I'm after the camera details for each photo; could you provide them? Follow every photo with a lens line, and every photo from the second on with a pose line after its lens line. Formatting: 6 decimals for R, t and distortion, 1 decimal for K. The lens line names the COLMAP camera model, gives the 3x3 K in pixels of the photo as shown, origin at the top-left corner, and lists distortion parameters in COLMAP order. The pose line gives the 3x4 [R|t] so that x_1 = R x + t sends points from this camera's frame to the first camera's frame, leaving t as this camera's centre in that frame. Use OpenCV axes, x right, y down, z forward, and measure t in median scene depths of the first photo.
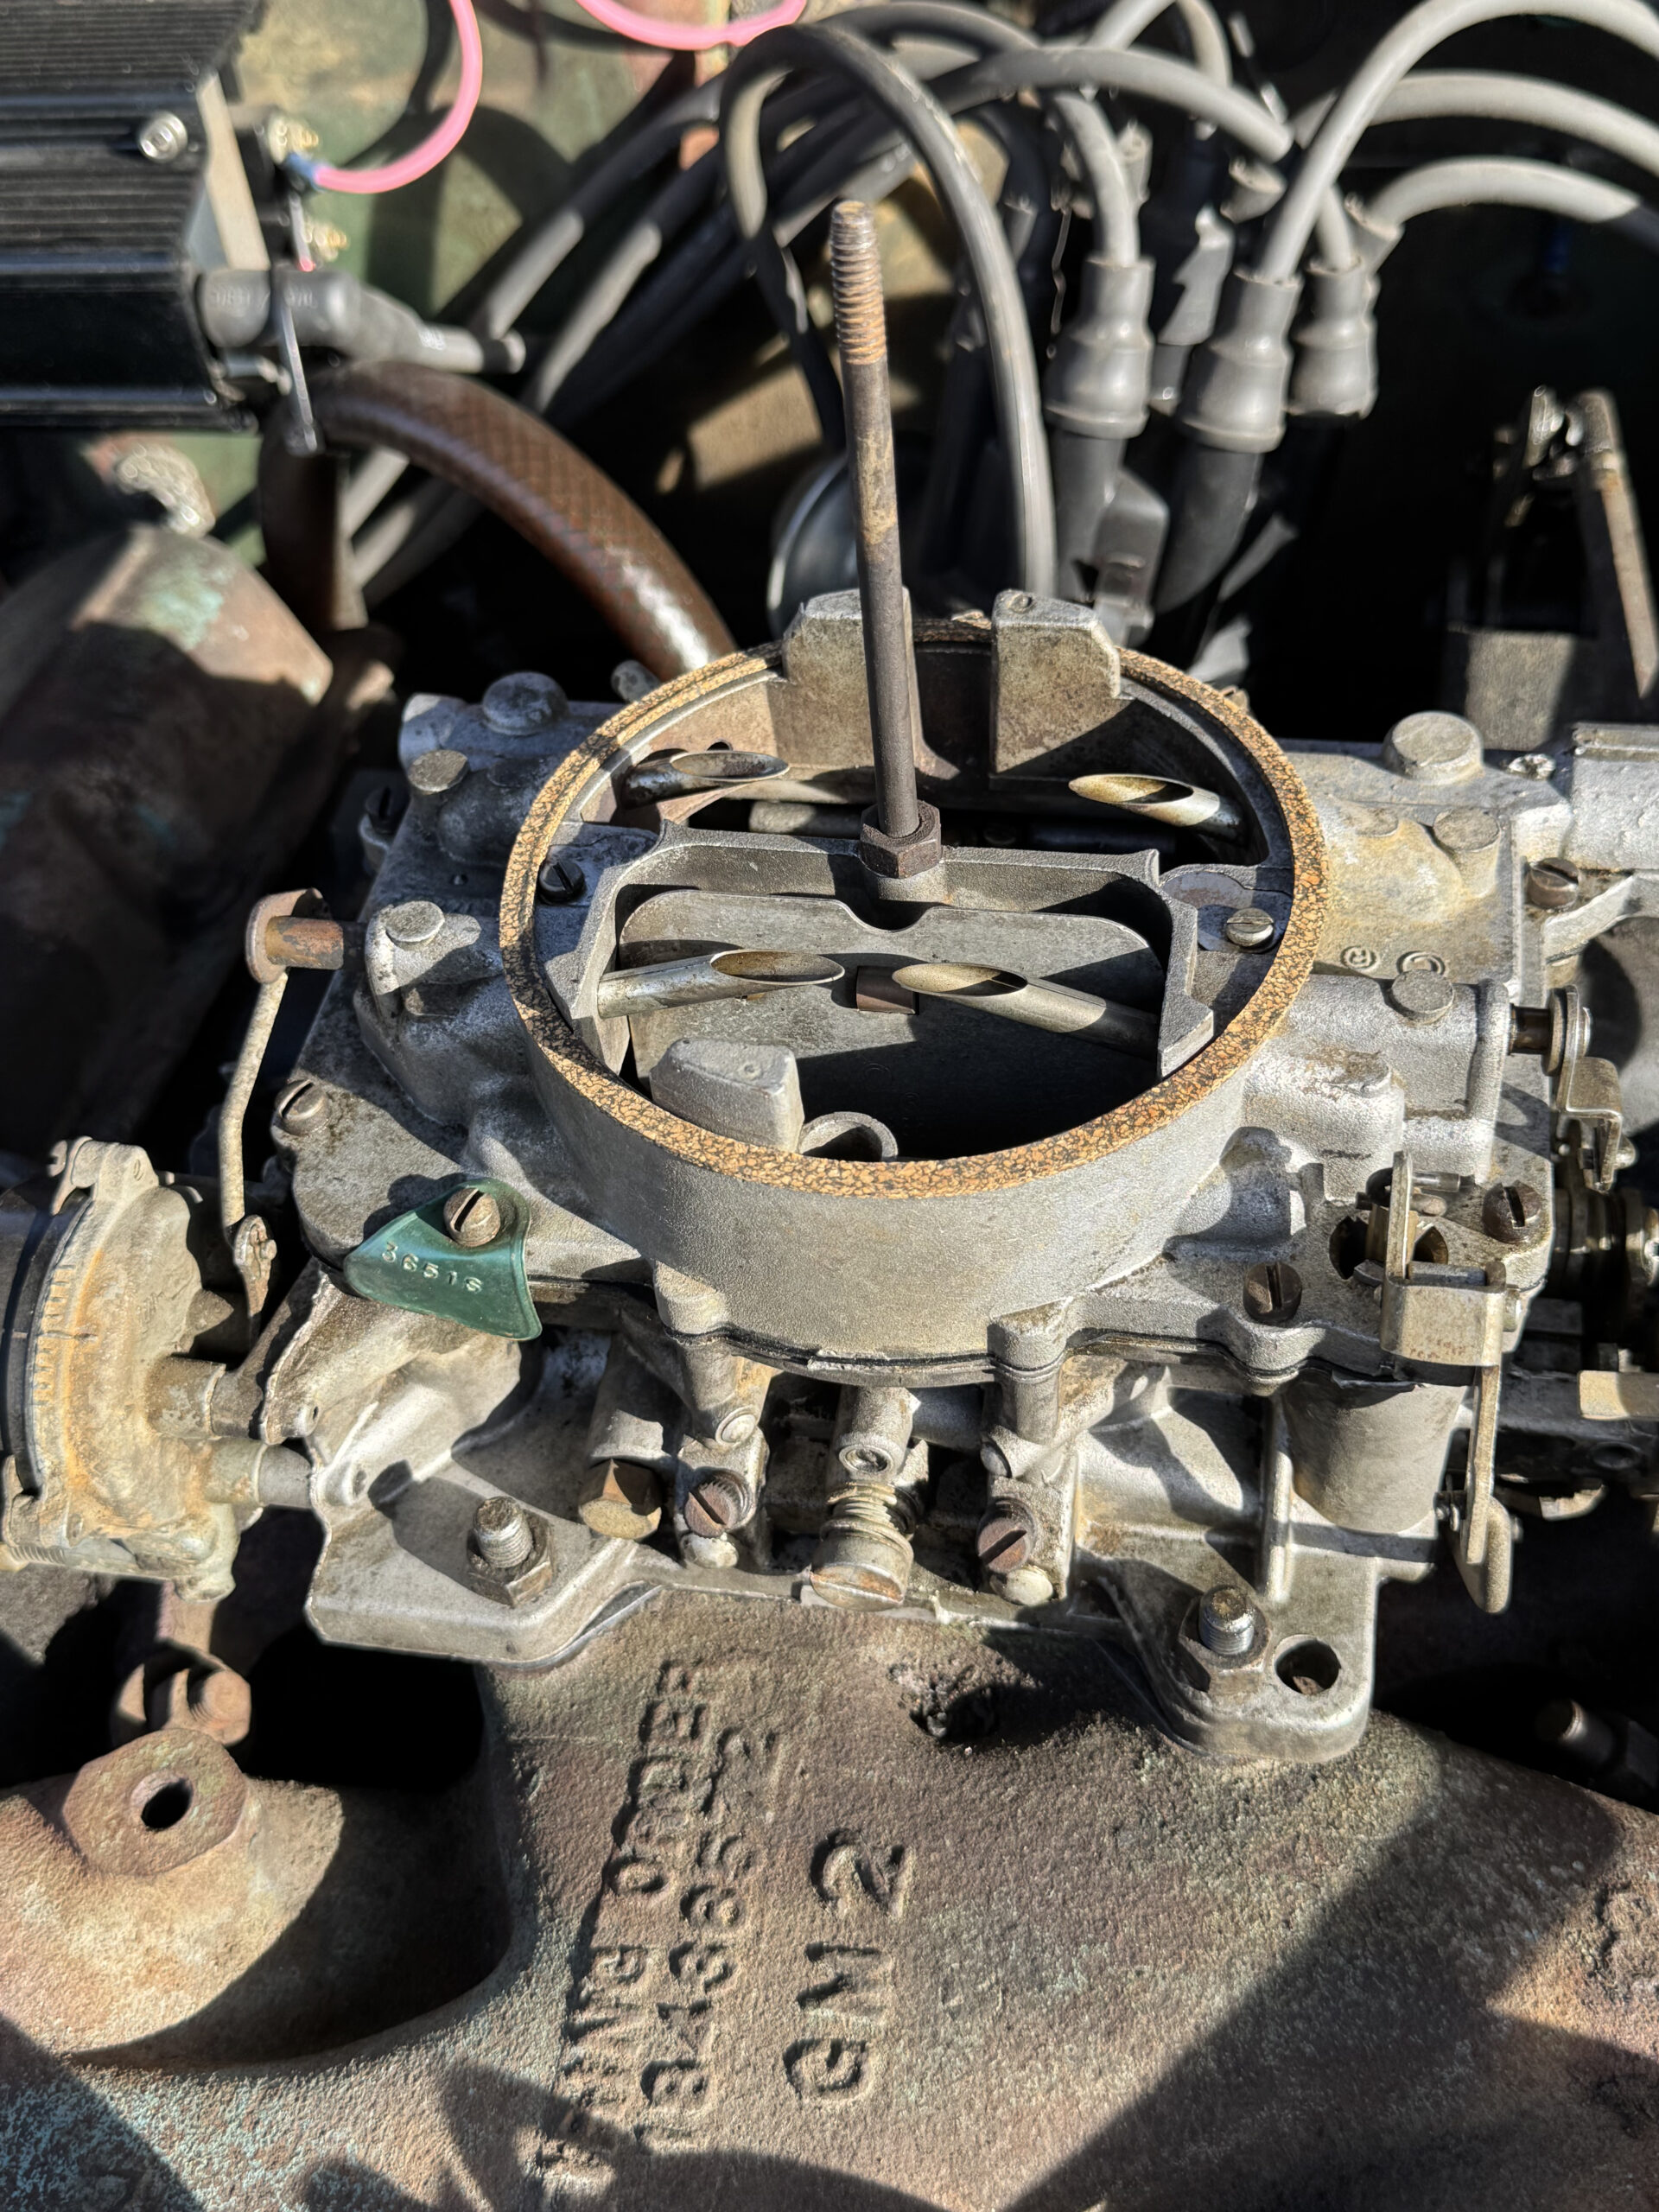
lens RADIAL K [[2367.4, 0, 823.6], [0, 2367.4, 1084.9], [0, 0, 1]] dist [0.039323, 0.000000]
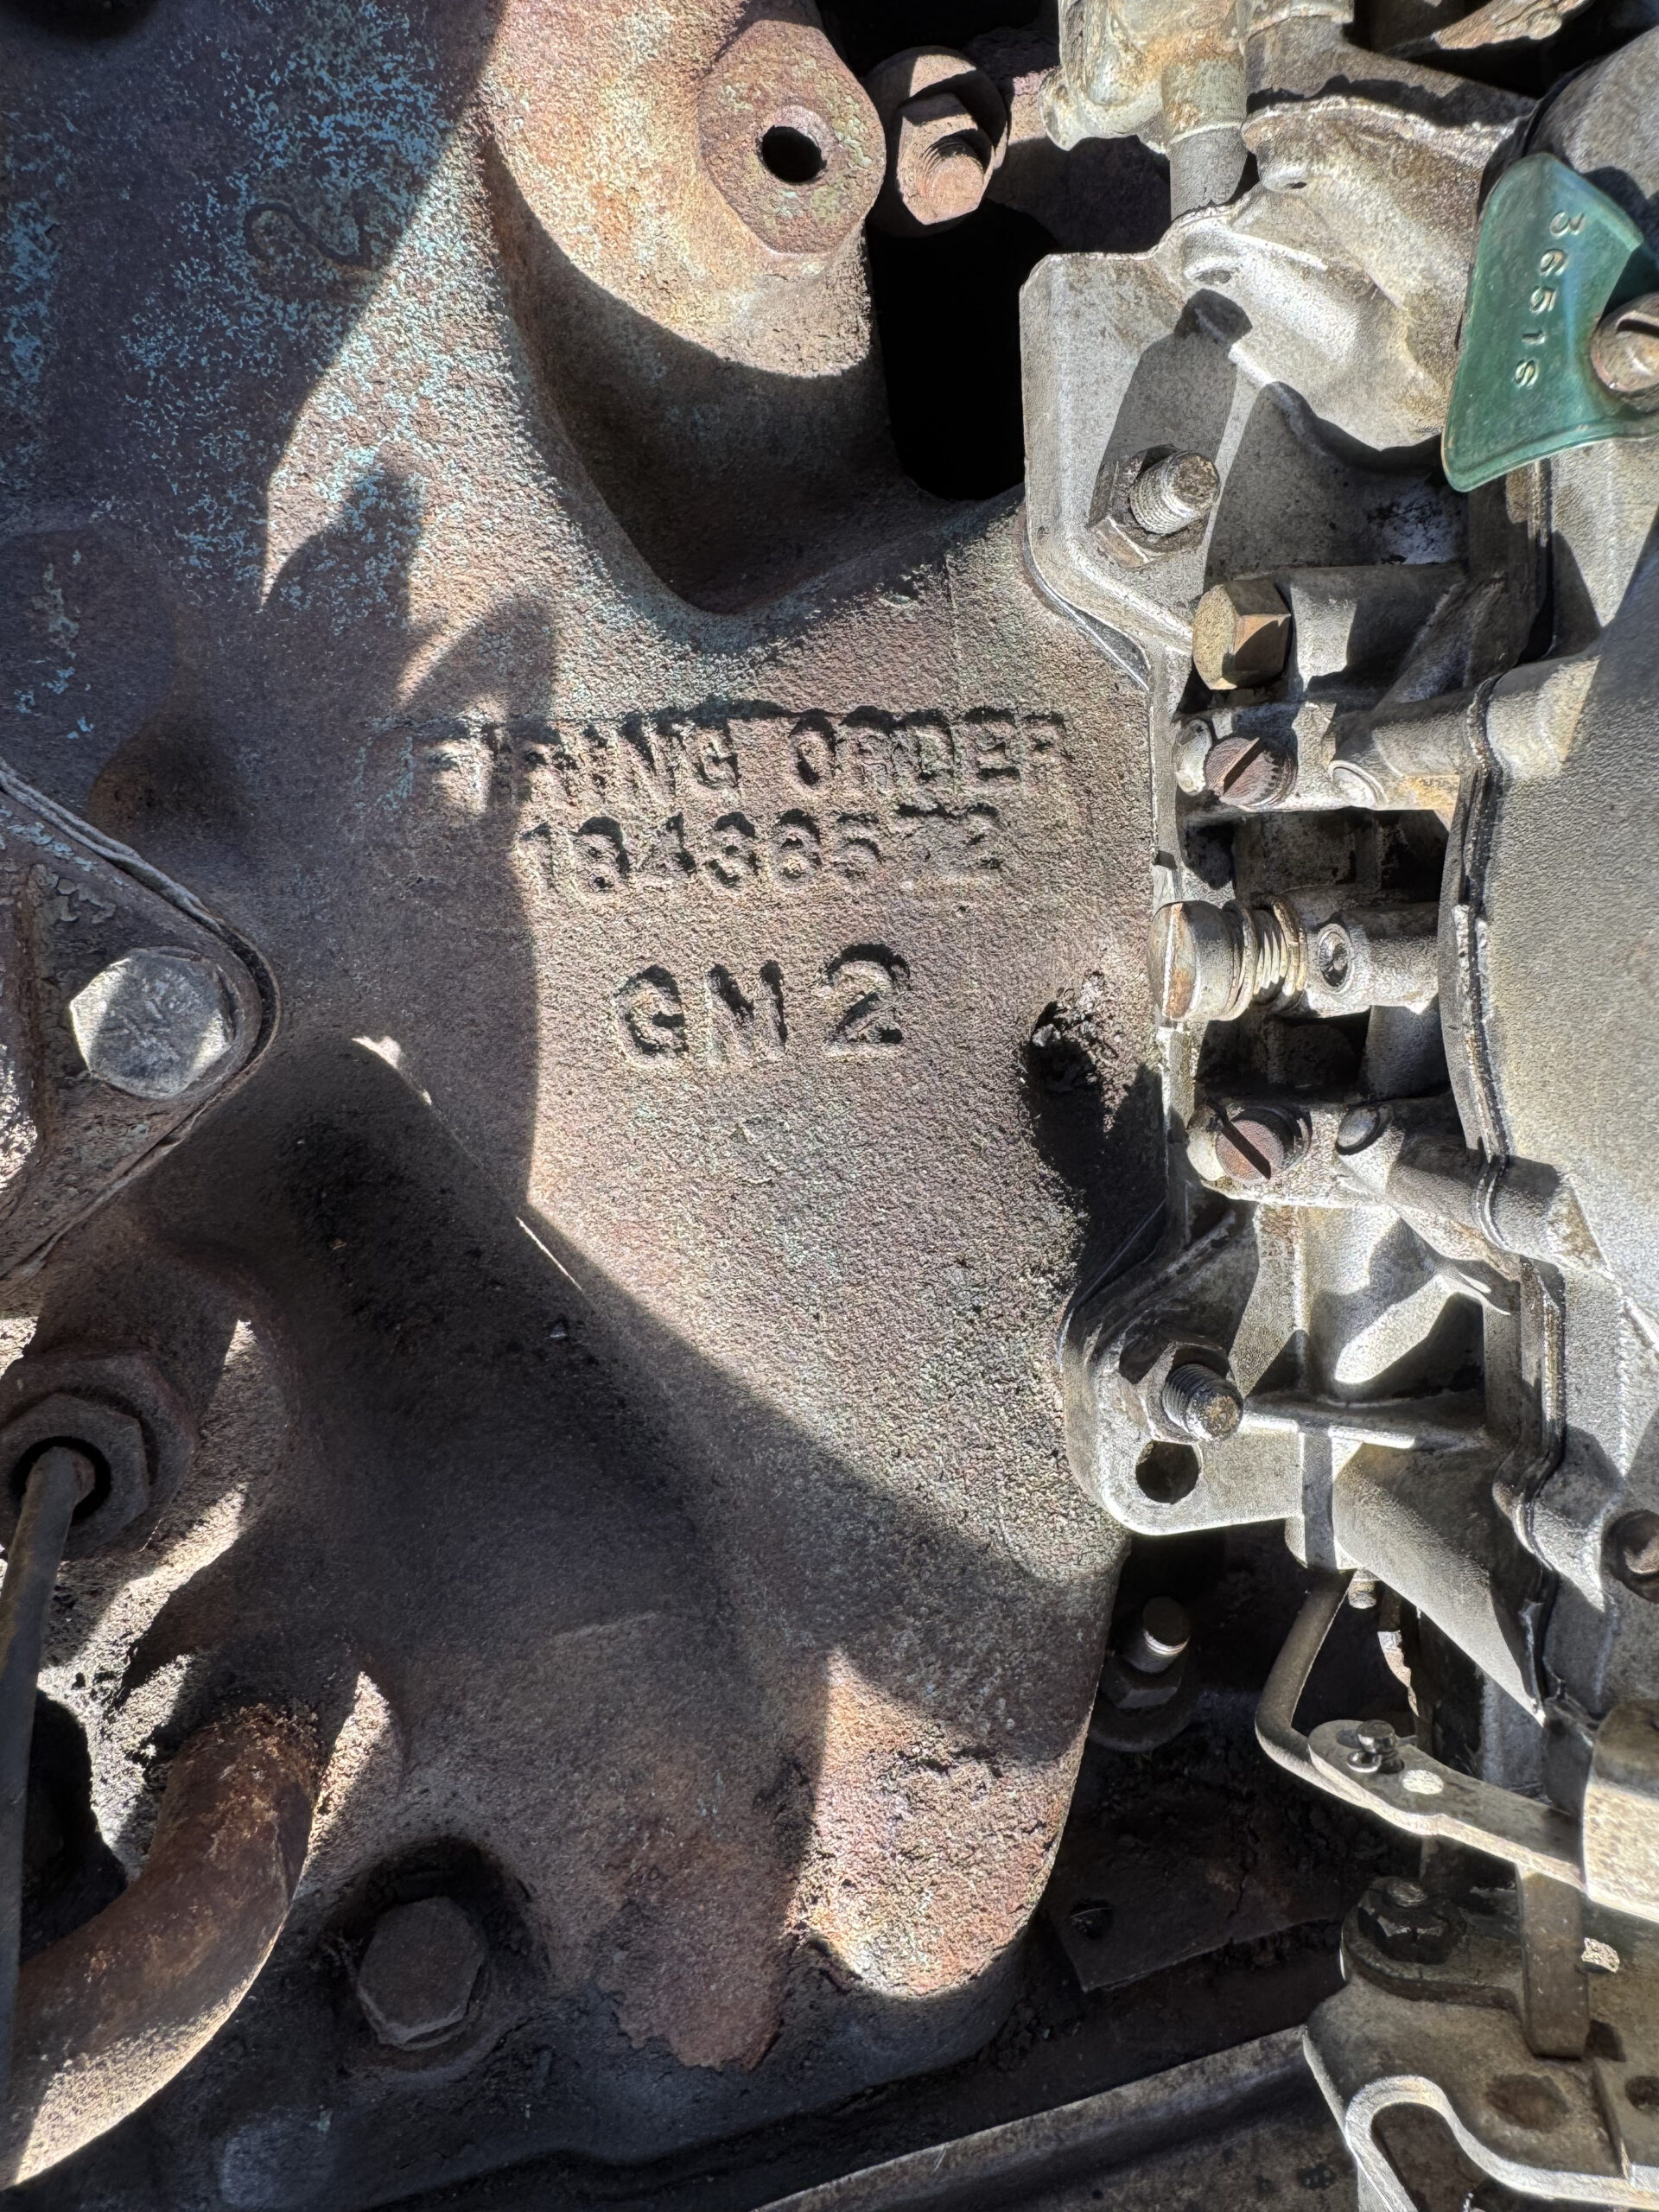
lens RADIAL K [[1583.5, 0, 836.4], [0, 1583.5, 1022.6], [0, 0, 1]] dist [0.006814, -0.015853]
pose [[0.199910, 0.959307, 0.199413, -0.096617], [-0.878335, 0.085257, 0.470381, 0.058286], [0.434239, -0.269185, 0.859637, 0.468880]]
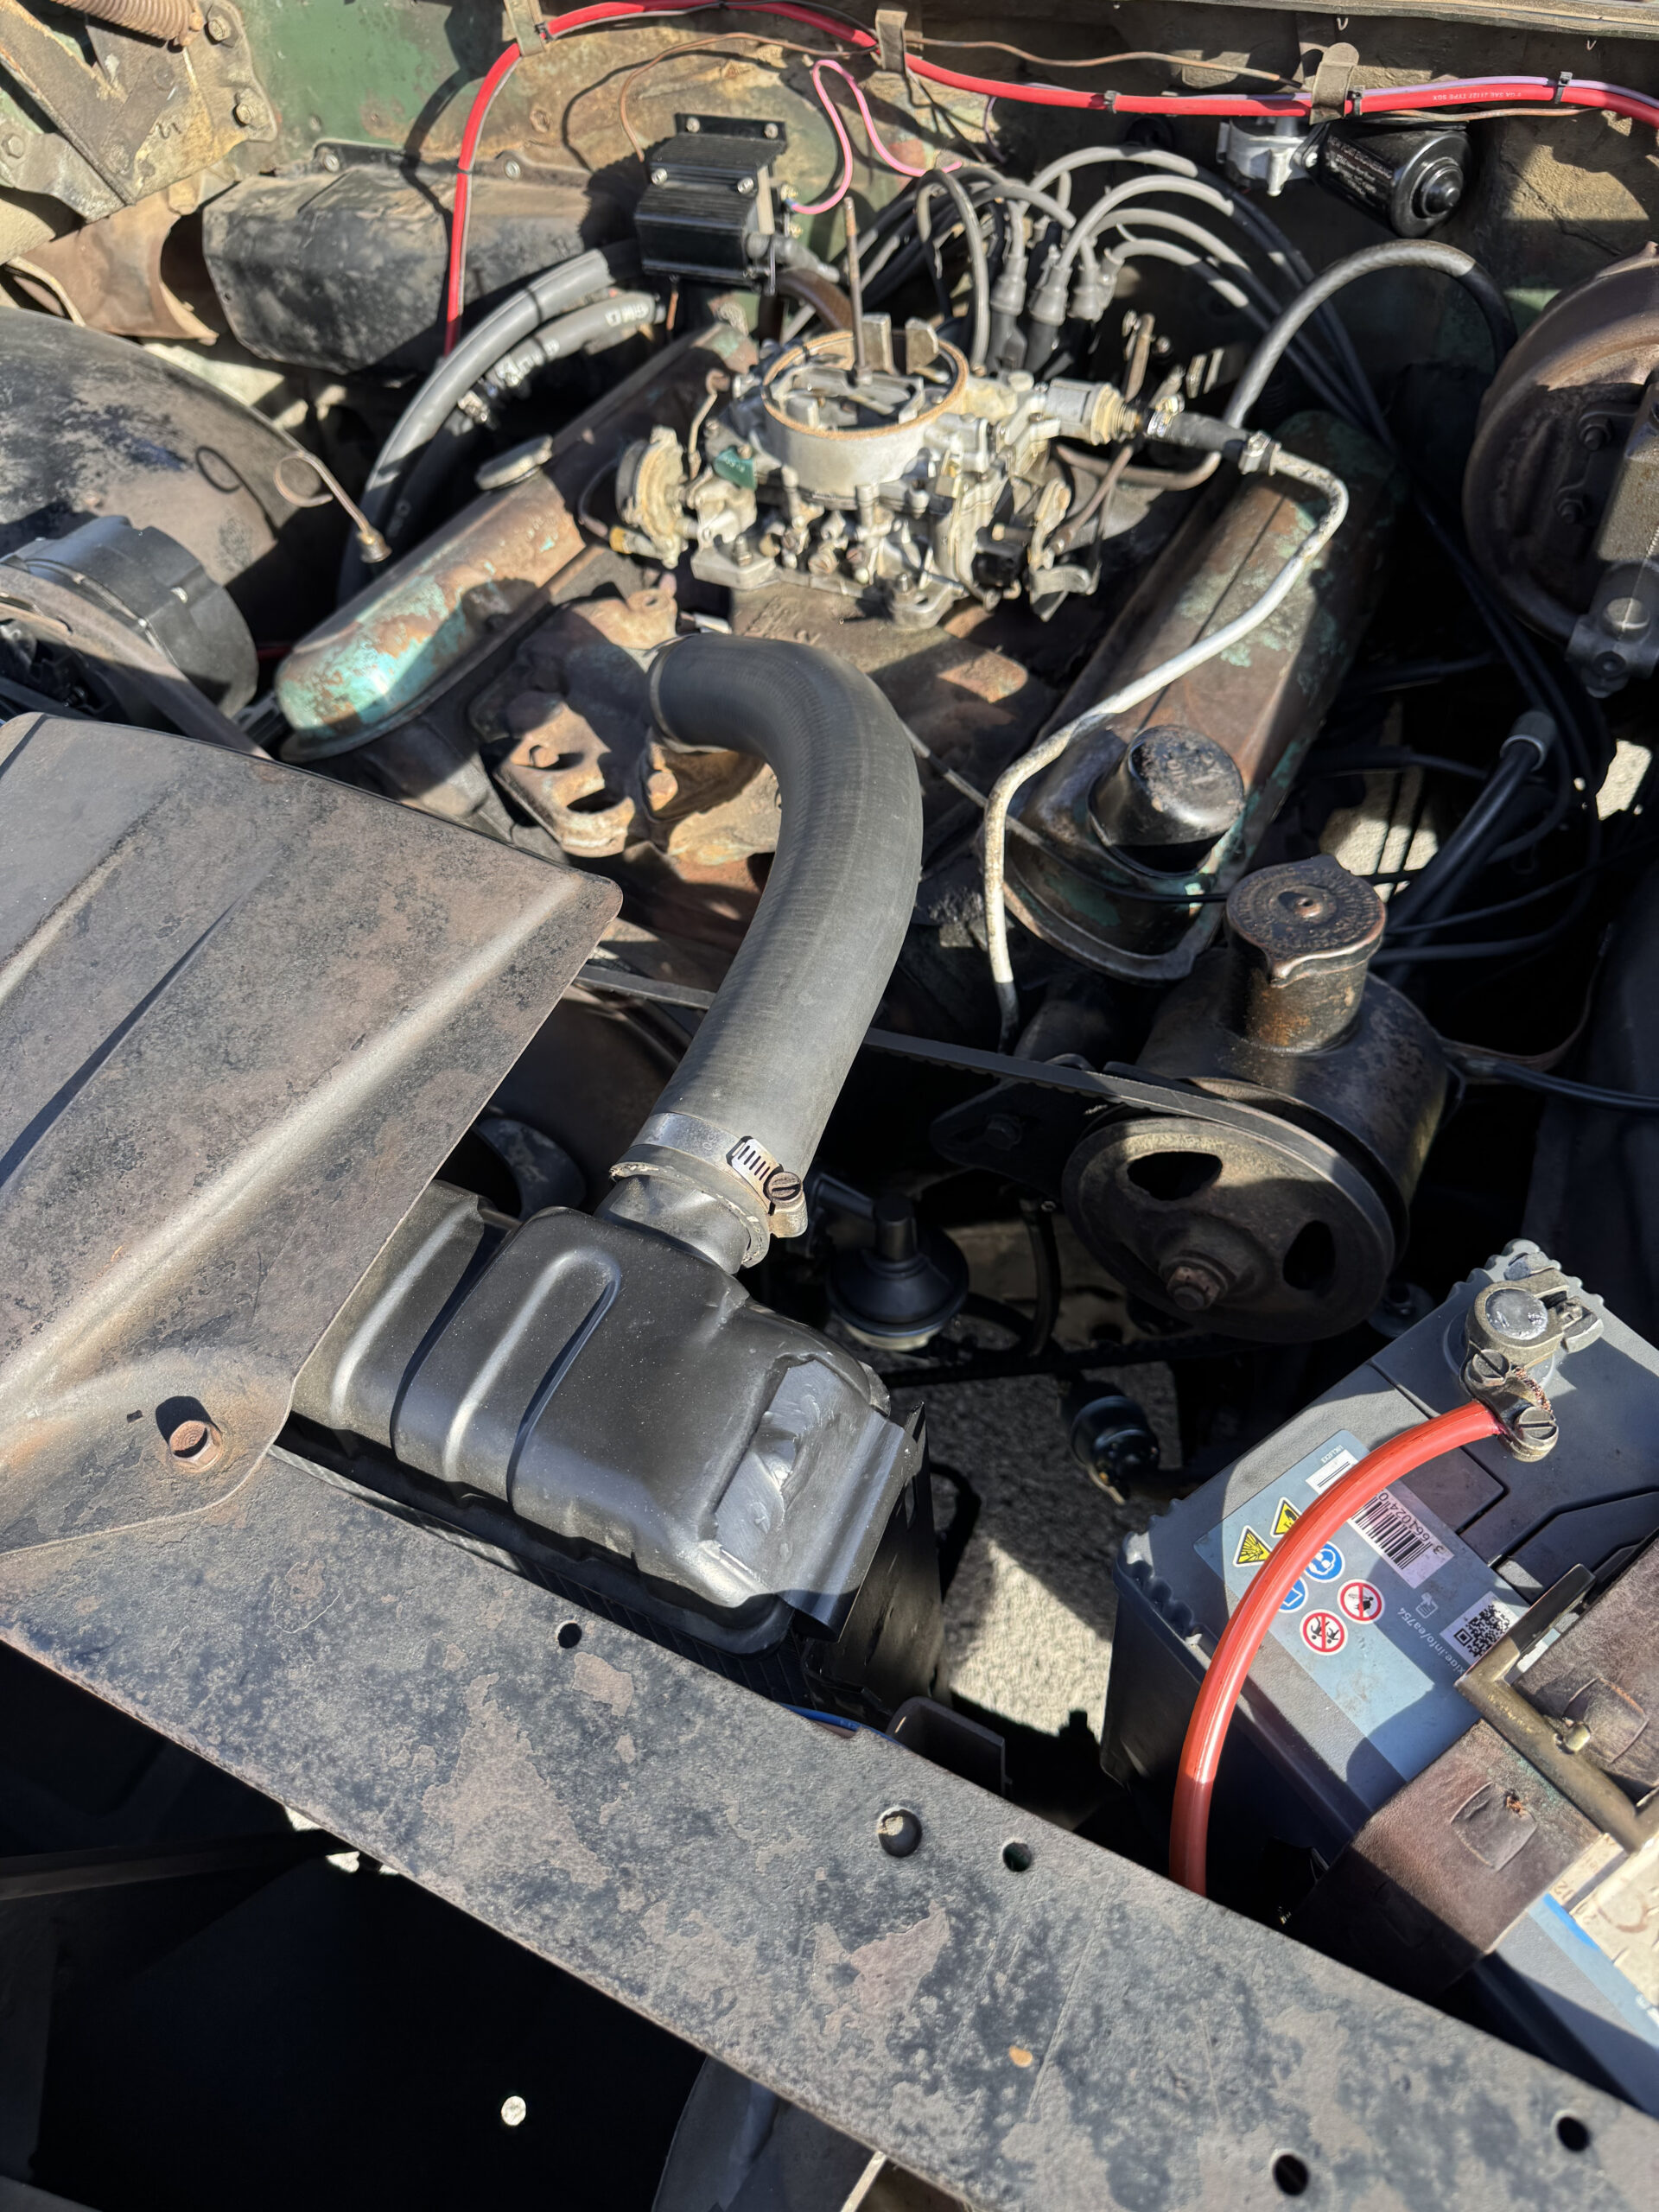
lens RADIAL K [[1583.5, 0, 813.0], [0, 1583.5, 1103.3], [0, 0, 1]] dist [0.006814, -0.015853]
pose [[0.958169, 0.218782, -0.184516, 0.691071], [-0.198421, 0.972415, 0.122628, 0.761634], [0.206255, -0.080886, 0.975149, -1.682909]]
